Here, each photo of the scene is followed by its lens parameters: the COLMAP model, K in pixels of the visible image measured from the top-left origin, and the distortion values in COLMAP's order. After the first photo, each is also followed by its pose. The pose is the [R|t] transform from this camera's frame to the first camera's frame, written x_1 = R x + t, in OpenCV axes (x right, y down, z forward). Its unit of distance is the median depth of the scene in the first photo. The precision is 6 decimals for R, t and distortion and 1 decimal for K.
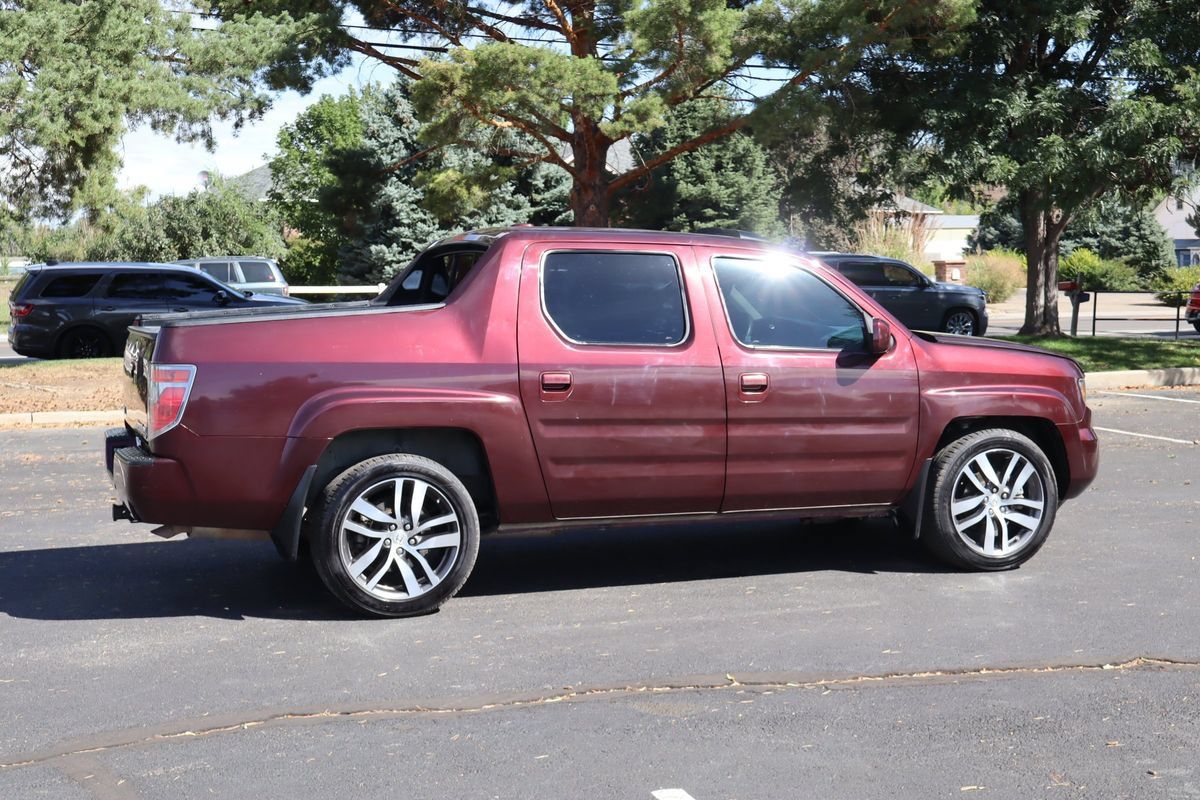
lens RADIAL K [[1676.1, 0, 577.9], [0, 1676.1, 399.2], [0, 0, 1]] dist [-0.003845, -0.024995]
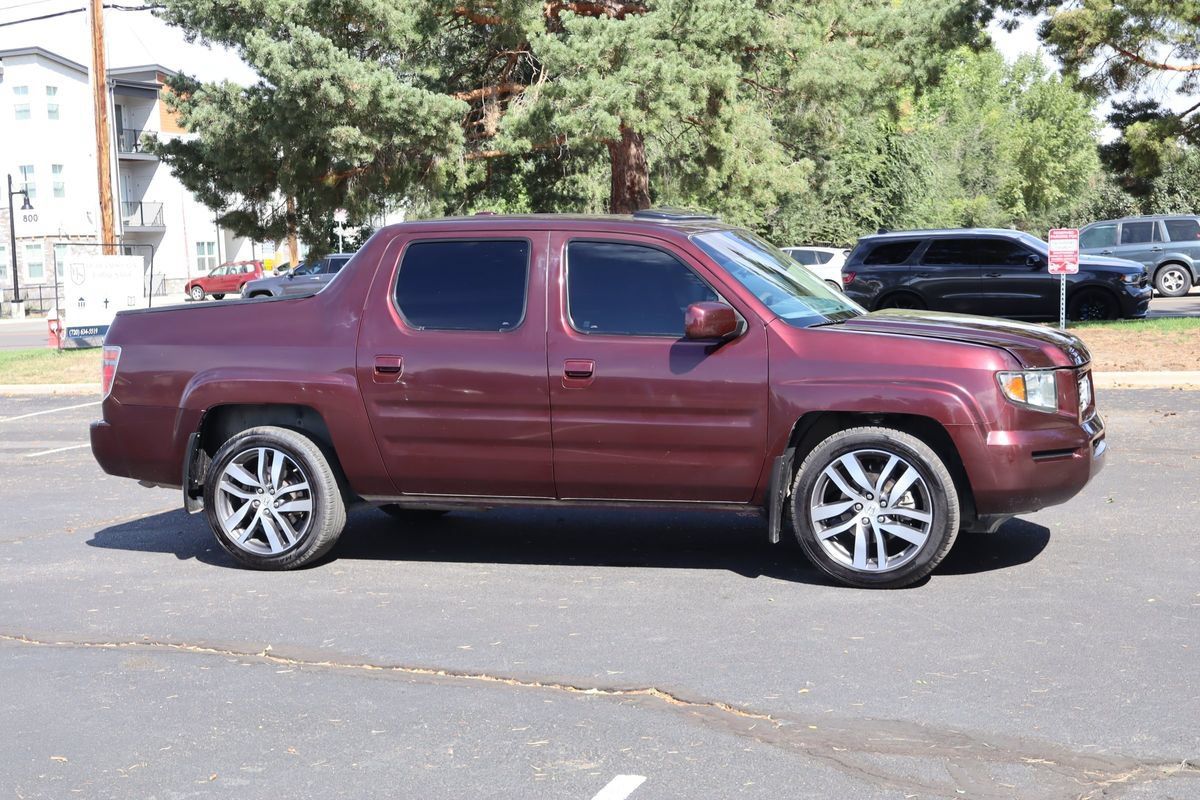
lens RADIAL K [[1676.1, 0, 577.9], [0, 1676.1, 399.2], [0, 0, 1]] dist [-0.003845, -0.024995]
pose [[0.772796, 0.031483, -0.633873, 0.684928], [-0.015158, 0.999400, 0.031158, -0.021486], [0.634473, -0.014471, 0.772810, 0.226407]]
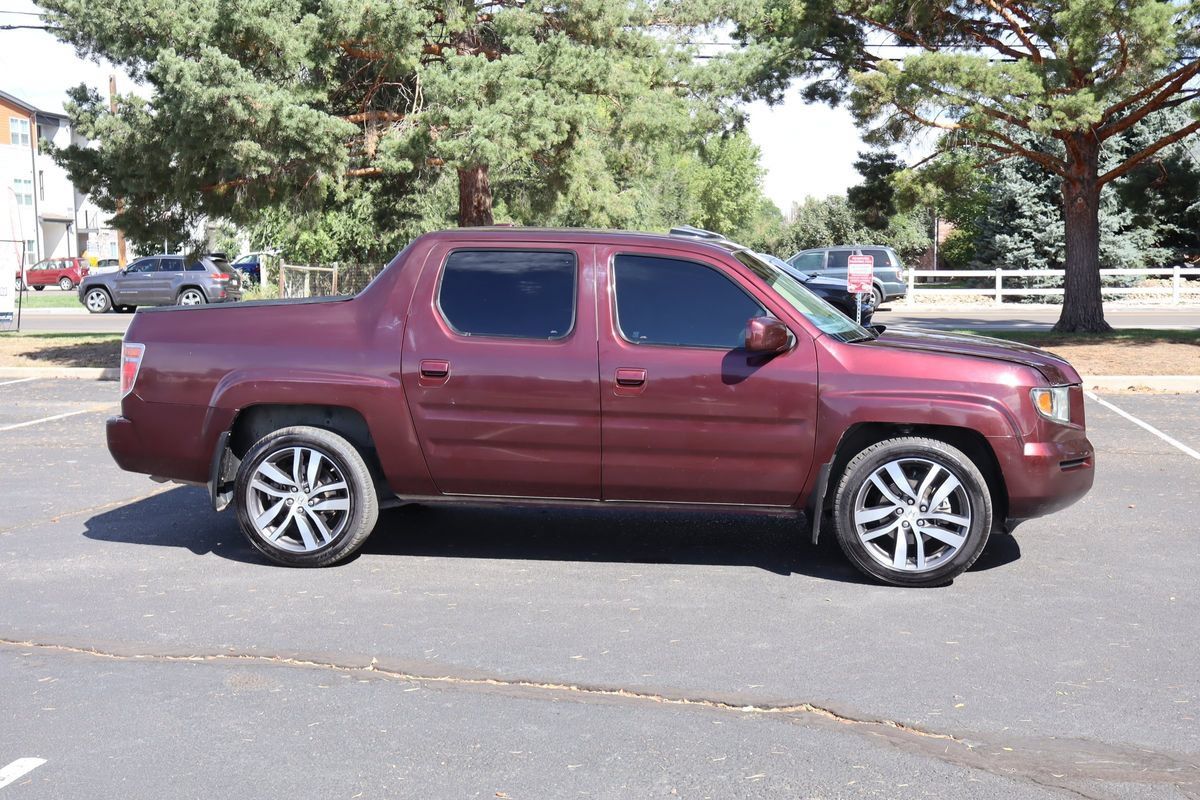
lens RADIAL K [[1357.7, 0, 578.1], [0, 1357.7, 400.8], [0, 0, 1]] dist [0.004276, -0.009403]
pose [[0.872831, 0.051839, -0.485261, 0.453074], [-0.037092, 0.998513, 0.039951, -0.025933], [0.486611, -0.016871, 0.873456, 0.242717]]
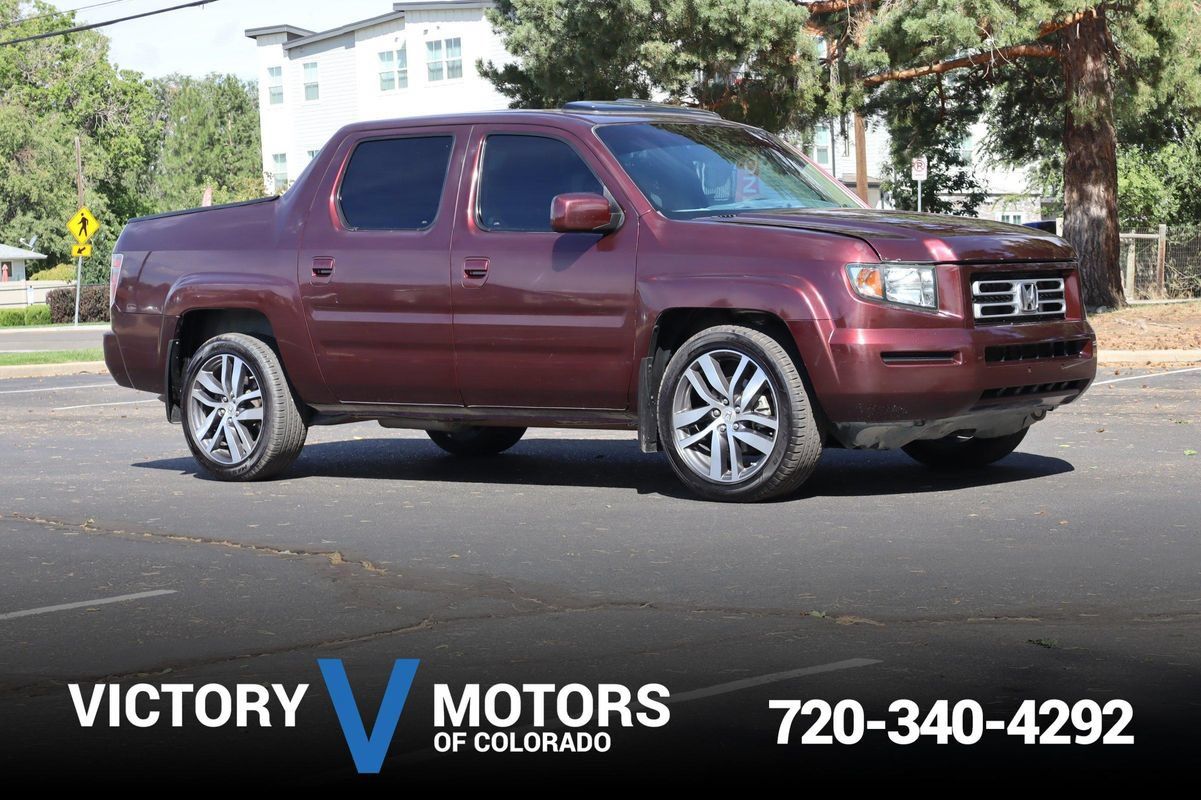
lens RADIAL K [[2286.8, 0, 600.5], [0, 2286.8, 400.0], [0, 0, 1]] dist [0.006318, 0.080101]
pose [[0.512090, 0.035566, -0.858195, 1.161566], [-0.031679, 0.999245, 0.022508, 0.031075], [0.858347, 0.015660, 0.512830, 0.384315]]
